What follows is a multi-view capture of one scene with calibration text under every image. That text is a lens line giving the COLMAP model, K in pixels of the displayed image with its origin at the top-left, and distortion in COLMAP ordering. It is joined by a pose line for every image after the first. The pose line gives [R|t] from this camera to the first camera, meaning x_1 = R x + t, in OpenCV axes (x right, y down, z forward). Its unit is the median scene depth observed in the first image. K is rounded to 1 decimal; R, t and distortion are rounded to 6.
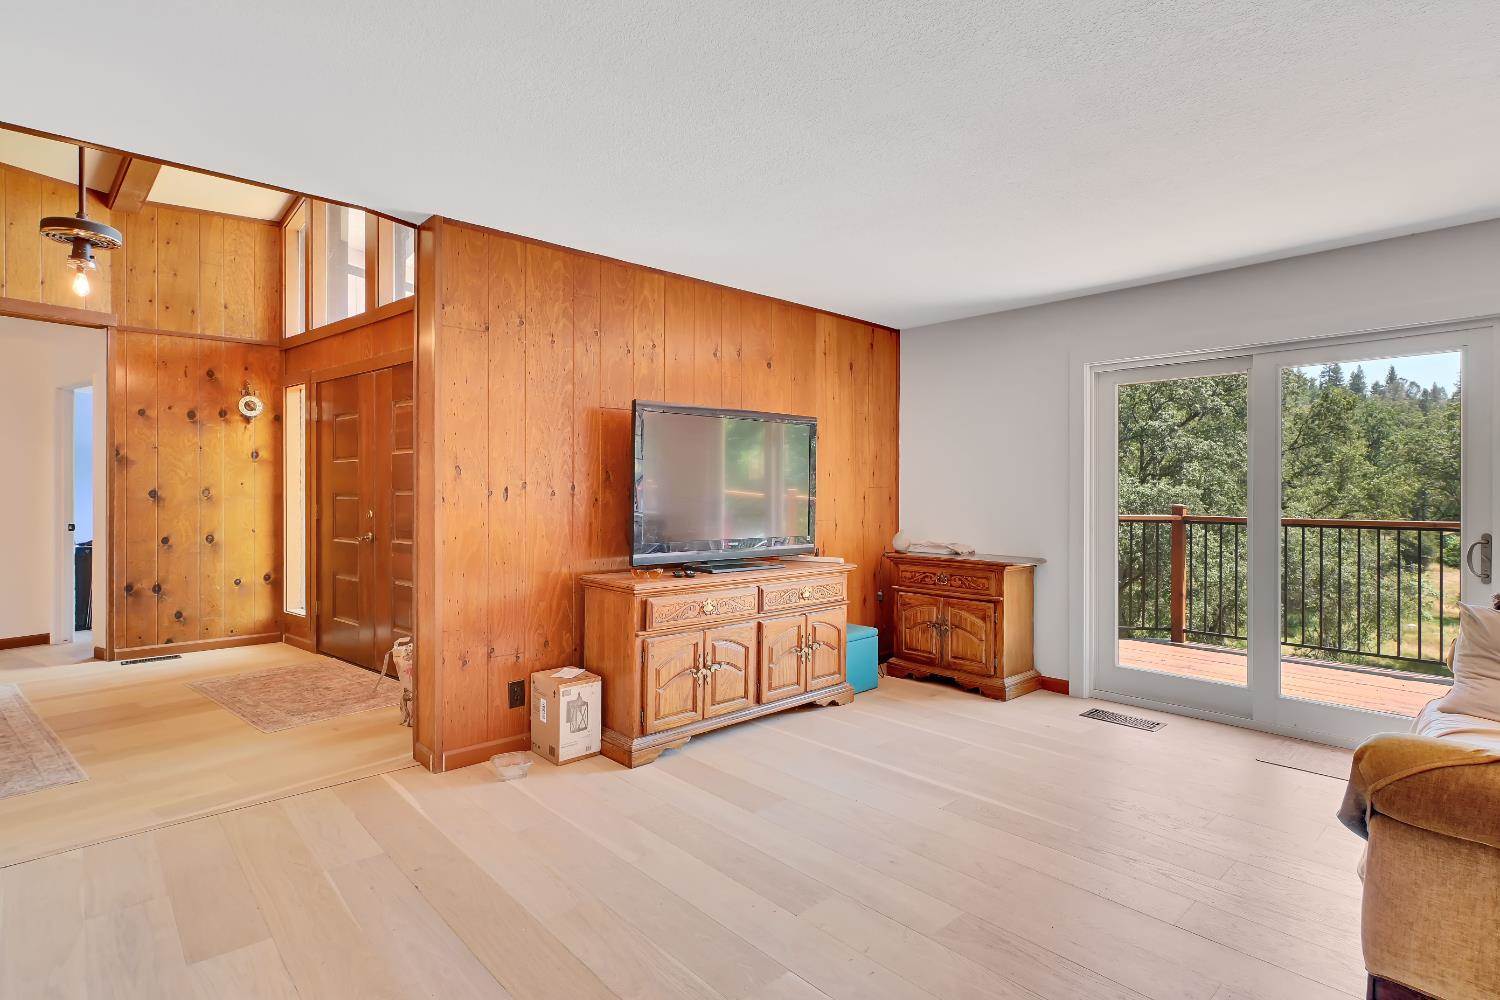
lens RADIAL K [[747.0, 0, 747.2], [0, 747.0, 486.7], [0, 0, 1]] dist [-0.003070, 0.001983]
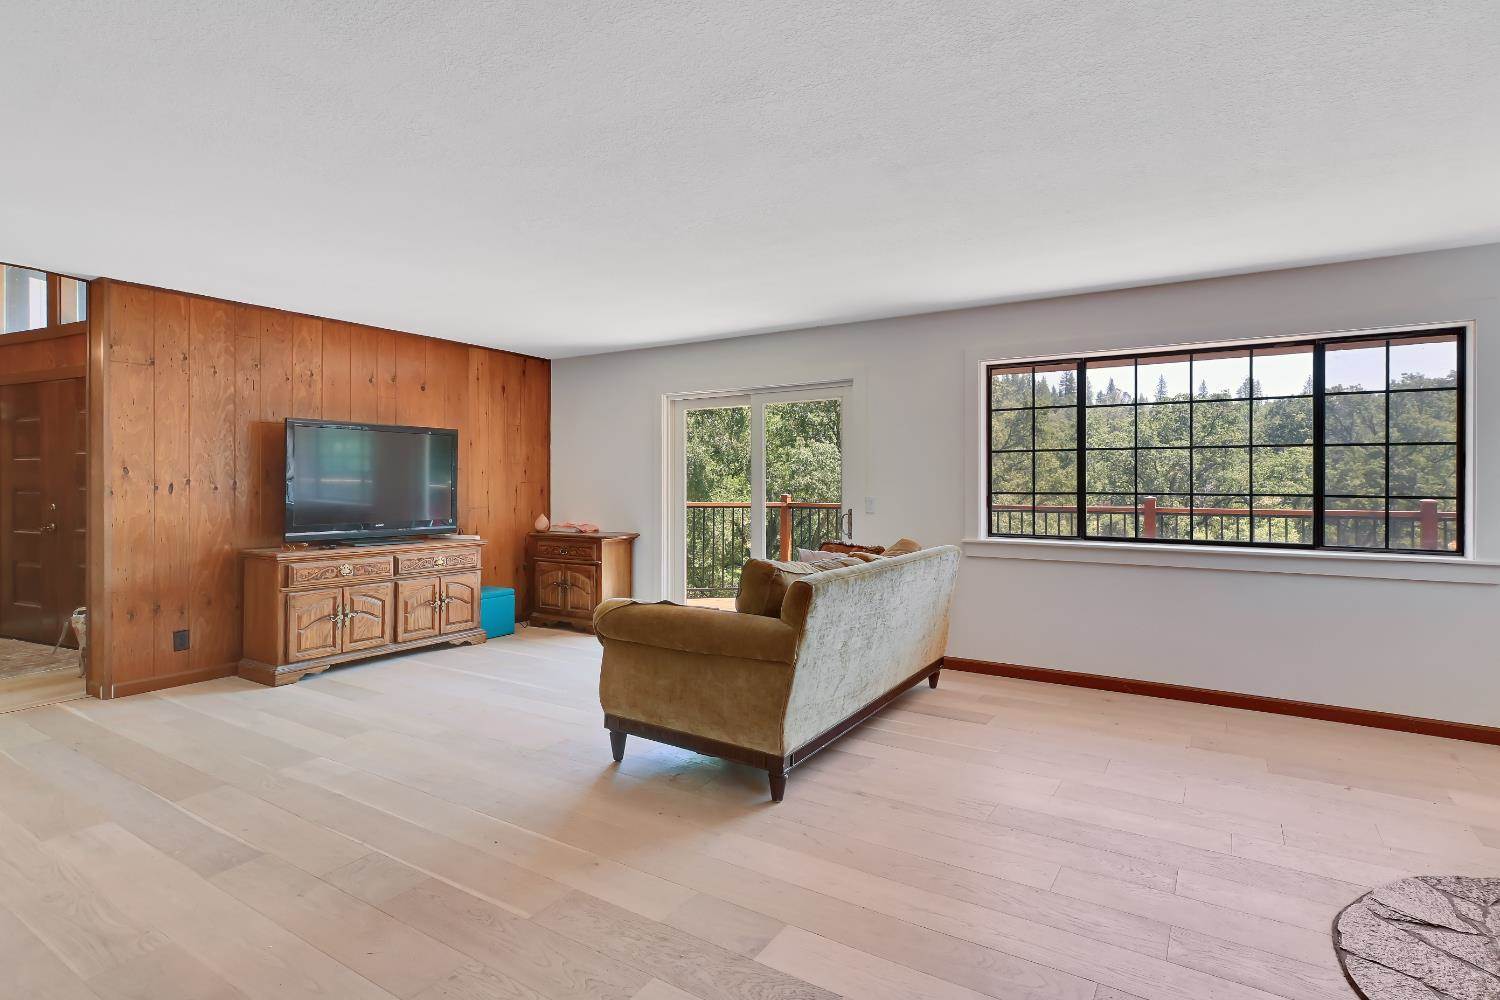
lens RADIAL K [[747.0, 0, 744.6], [0, 747.0, 481.2], [0, 0, 1]] dist [-0.003070, 0.001983]
pose [[0.965403, -0.003467, 0.260741, 0.275813], [0.003726, 0.999993, -0.000500, 0.000826], [-0.260737, 0.001454, 0.965409, -0.473588]]
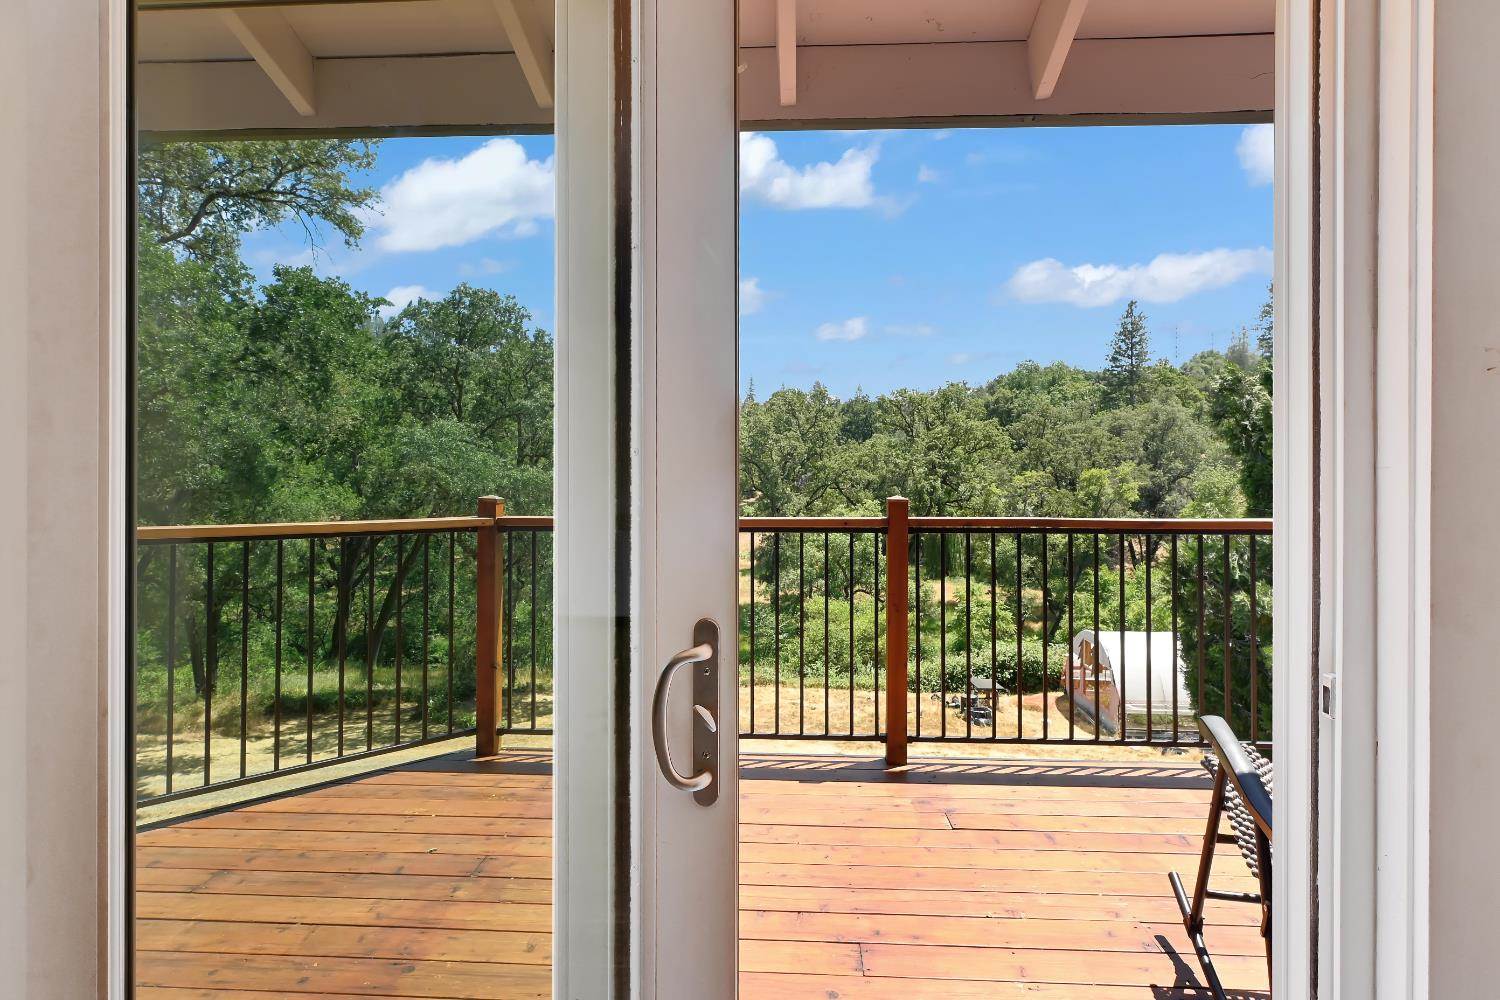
lens RADIAL K [[783.3, 0, 763.0], [0, 783.3, 474.3], [0, 0, 1]] dist [0.000954, 0.007833]
pose [[0.712716, -0.005078, 0.701435, 0.531772], [0.000840, 0.999979, 0.006386, 0.004390], [-0.701453, -0.003962, 0.712705, 0.709646]]
